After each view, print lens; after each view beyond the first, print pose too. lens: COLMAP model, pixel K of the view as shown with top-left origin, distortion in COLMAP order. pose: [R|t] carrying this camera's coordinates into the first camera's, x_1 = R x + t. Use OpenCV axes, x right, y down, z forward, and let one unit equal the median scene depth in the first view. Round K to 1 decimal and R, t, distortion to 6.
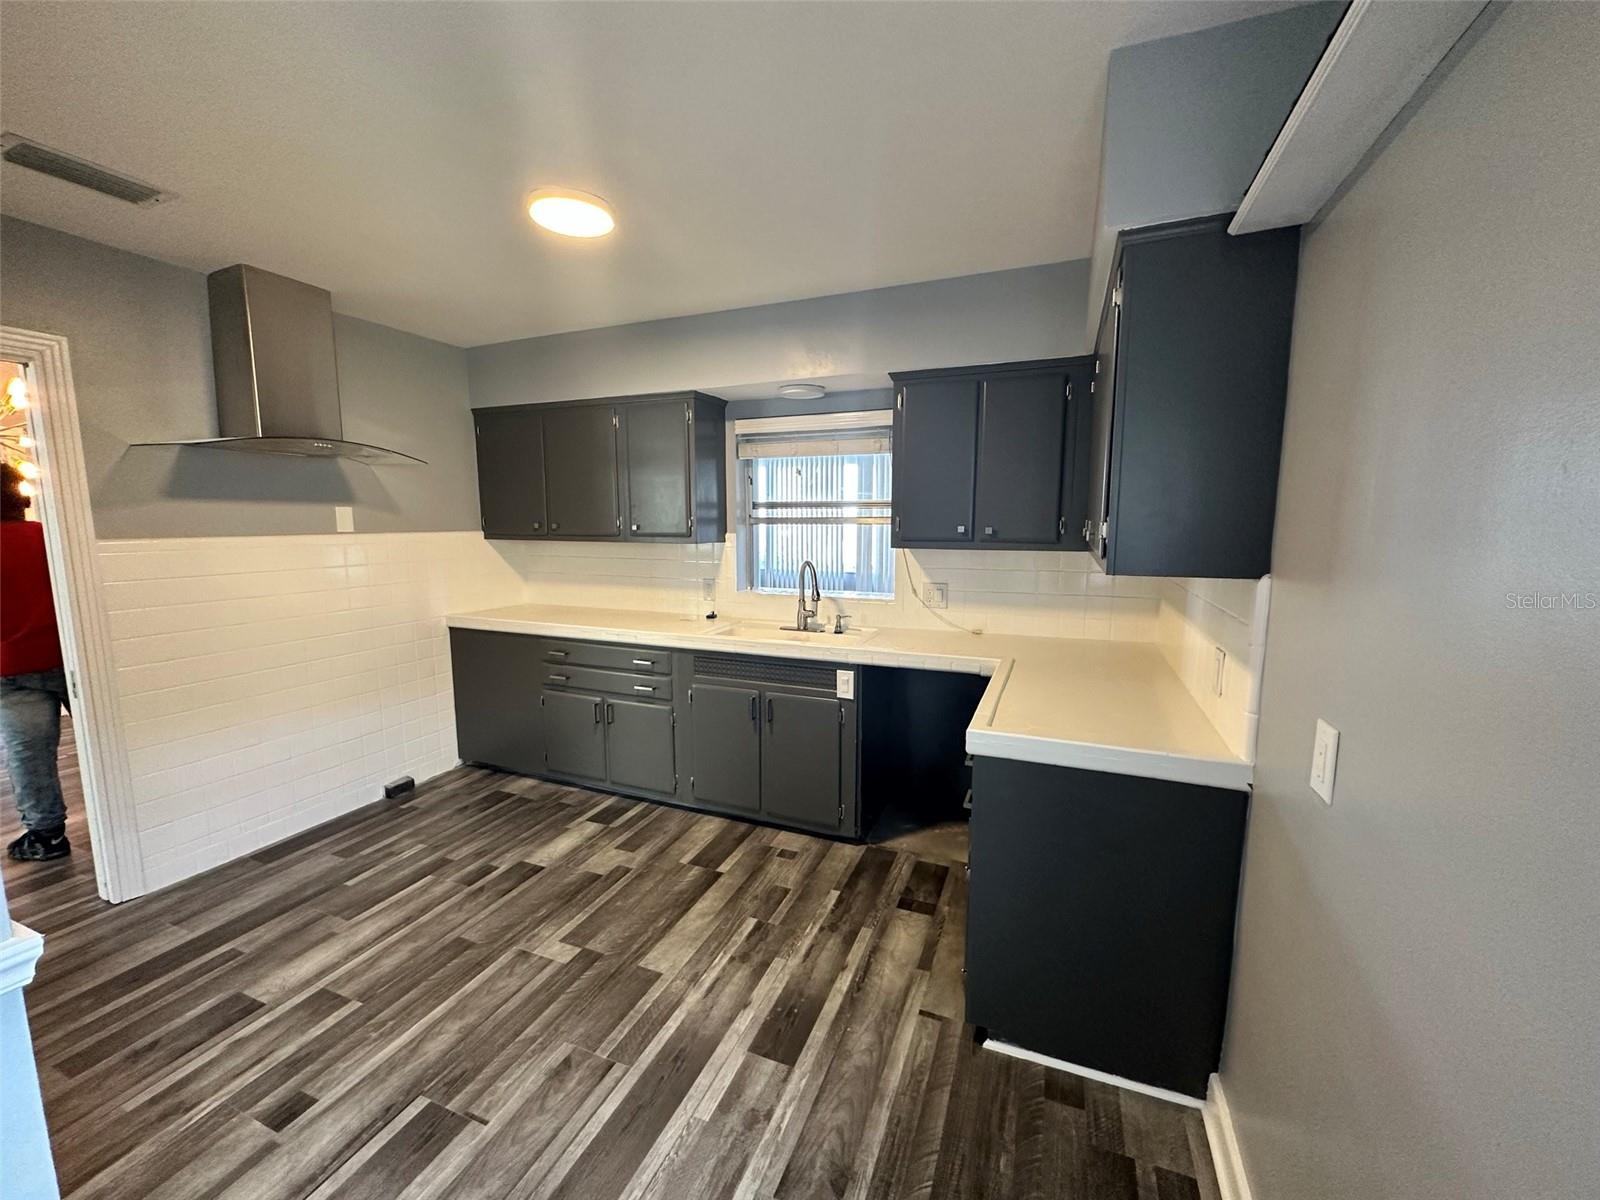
lens RADIAL K [[639.6, 0, 800.0], [0, 639.6, 600.0], [0, 0, 1]] dist [-0.001382, -0.000051]
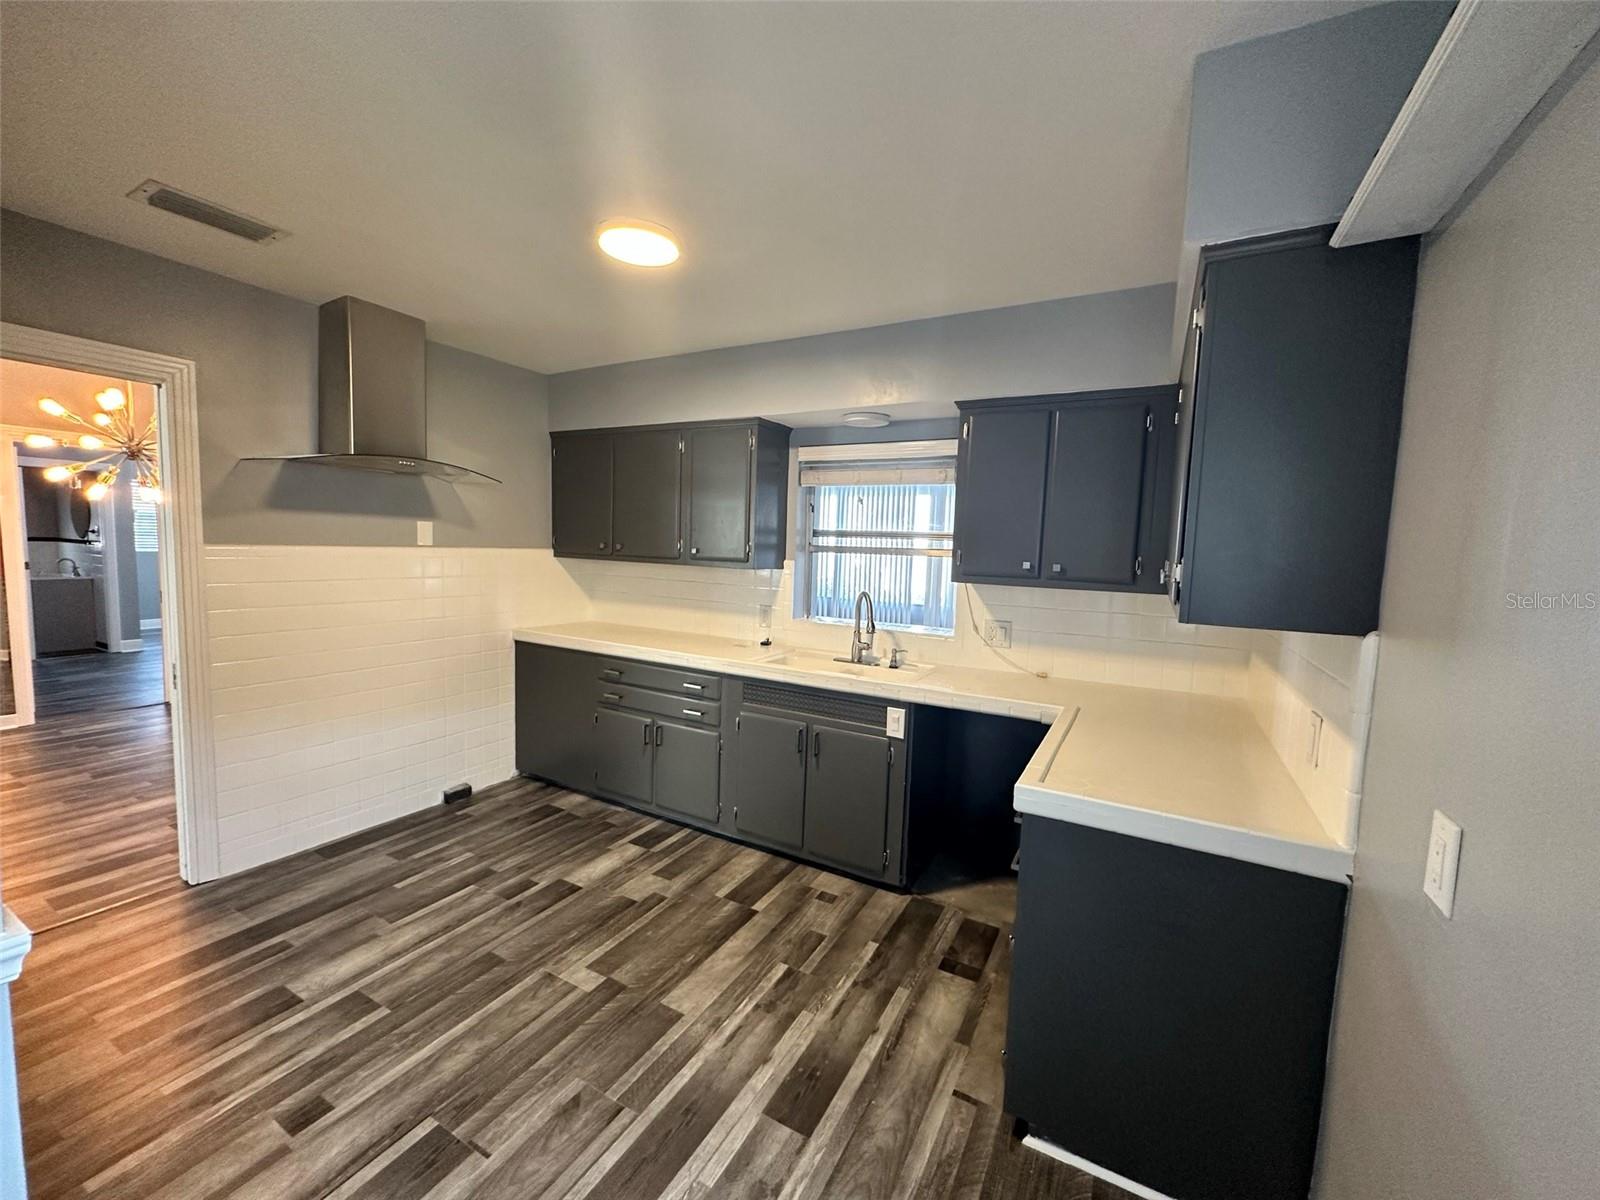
lens RADIAL K [[639.6, 0, 800.0], [0, 639.6, 600.0], [0, 0, 1]] dist [-0.001382, -0.000051]
pose [[0.992710, 0.044523, -0.112004, 0.039600], [-0.049382, 0.997938, -0.040993, -0.006060], [0.109948, 0.046226, 0.992862, 0.039731]]
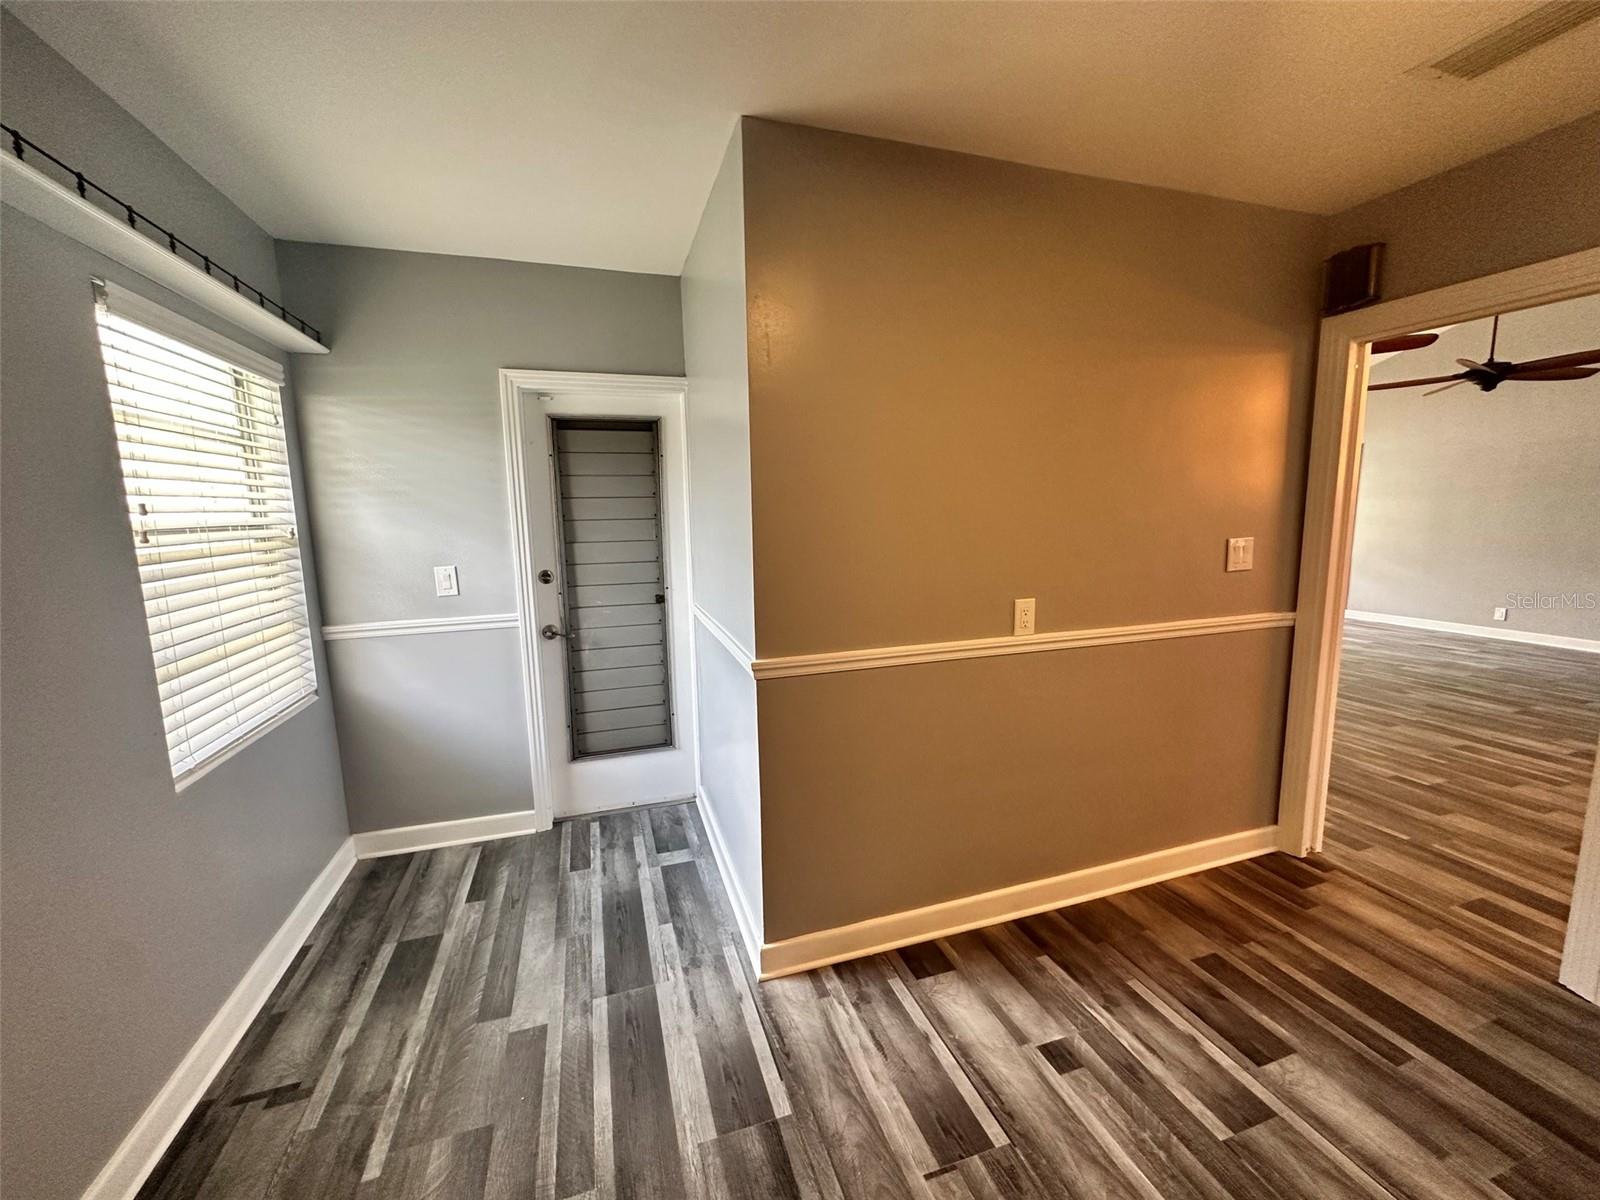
lens RADIAL K [[639.6, 0, 800.0], [0, 639.6, 600.0], [0, 0, 1]] dist [-0.001382, -0.000051]
pose [[-0.762490, 0.105669, -0.638312, 0.097339], [-0.065225, 0.968993, 0.238325, -0.123121], [0.643704, 0.223354, -0.731955, 1.075888]]
